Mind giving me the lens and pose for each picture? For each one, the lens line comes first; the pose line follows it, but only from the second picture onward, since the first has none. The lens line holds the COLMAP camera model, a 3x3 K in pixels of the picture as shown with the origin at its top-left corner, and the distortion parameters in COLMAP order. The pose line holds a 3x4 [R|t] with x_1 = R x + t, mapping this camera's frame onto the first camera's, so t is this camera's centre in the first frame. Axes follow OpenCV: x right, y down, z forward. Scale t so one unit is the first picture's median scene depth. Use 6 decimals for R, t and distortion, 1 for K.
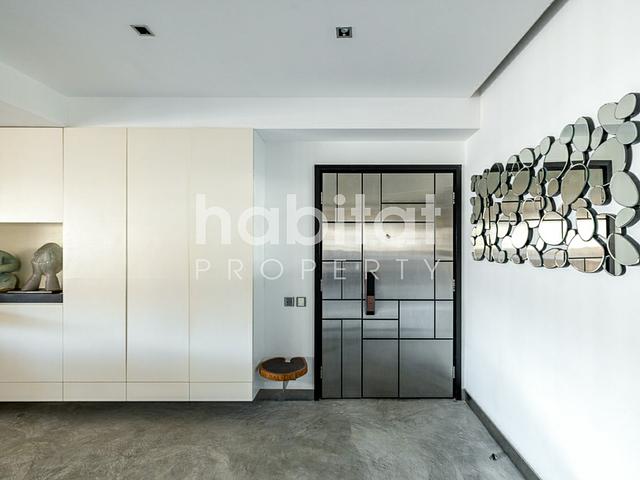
lens RADIAL K [[302.2, 0, 326.3], [0, 302.2, 239.8], [0, 0, 1]] dist [-0.003257, 0.000324]
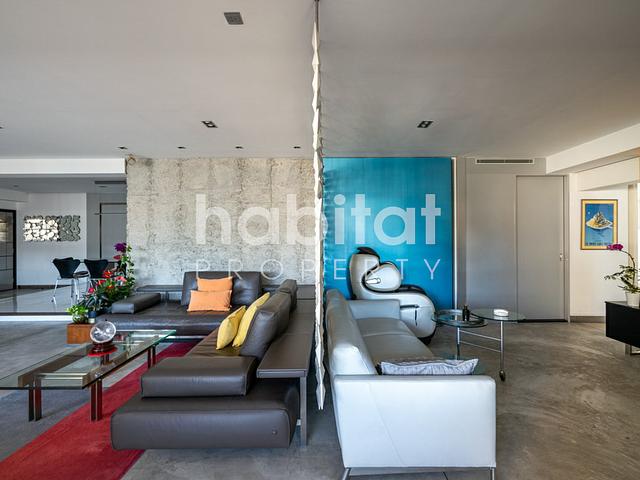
lens RADIAL K [[302.2, 0, 326.3], [0, 302.2, 239.8], [0, 0, 1]] dist [-0.003257, 0.000324]
pose [[-0.000058, -0.002378, 0.999997, -2.515234], [0.015084, 0.999883, 0.002378, 0.083862], [-0.999886, 0.015084, -0.000022, -2.051828]]
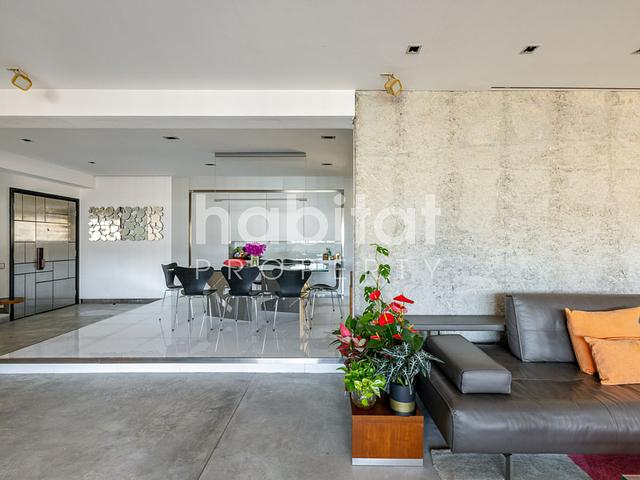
lens RADIAL K [[302.2, 0, 326.3], [0, 302.2, 239.8], [0, 0, 1]] dist [-0.003257, 0.000324]
pose [[0.004428, 0.007335, 0.999963, -1.774607], [0.012395, 0.999896, -0.007390, 0.093353], [-0.999913, 0.012427, 0.004337, -0.840443]]
